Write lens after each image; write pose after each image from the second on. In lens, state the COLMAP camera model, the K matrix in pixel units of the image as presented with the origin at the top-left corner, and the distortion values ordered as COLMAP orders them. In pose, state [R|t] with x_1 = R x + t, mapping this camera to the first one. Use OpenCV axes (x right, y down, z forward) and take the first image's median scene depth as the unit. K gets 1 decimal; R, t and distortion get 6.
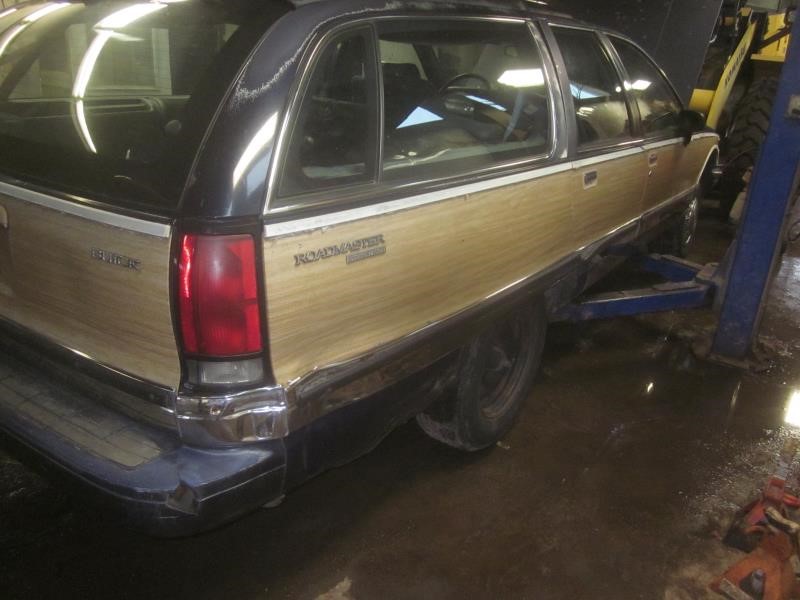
lens RADIAL K [[700.1, 0, 400.0], [0, 700.1, 300.0], [0, 0, 1]] dist [-0.002635, 0.004616]
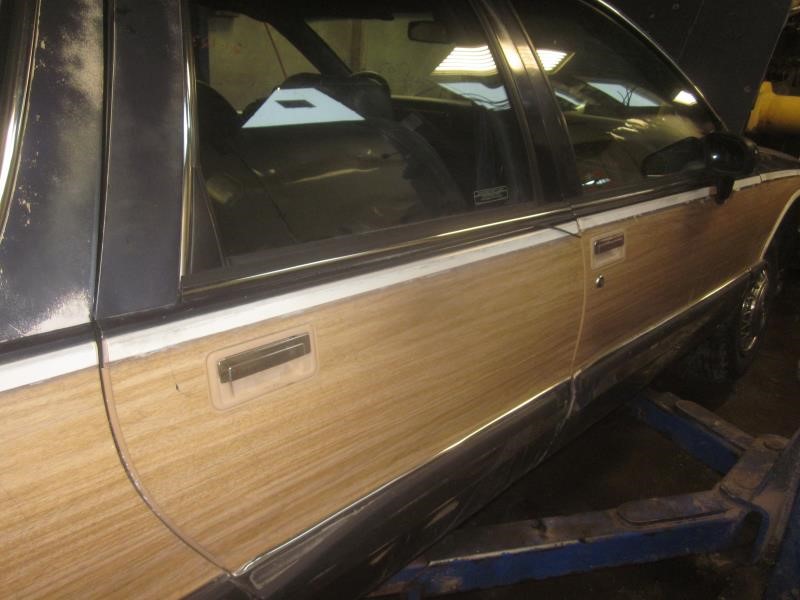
lens RADIAL K [[700.1, 0, 400.0], [0, 700.1, 300.0], [0, 0, 1]] dist [-0.002635, 0.004616]
pose [[0.989620, 0.041882, -0.137471, 0.269865], [-0.043308, 0.999034, -0.007397, -0.146162], [0.137028, 0.013274, 0.990478, 0.503472]]
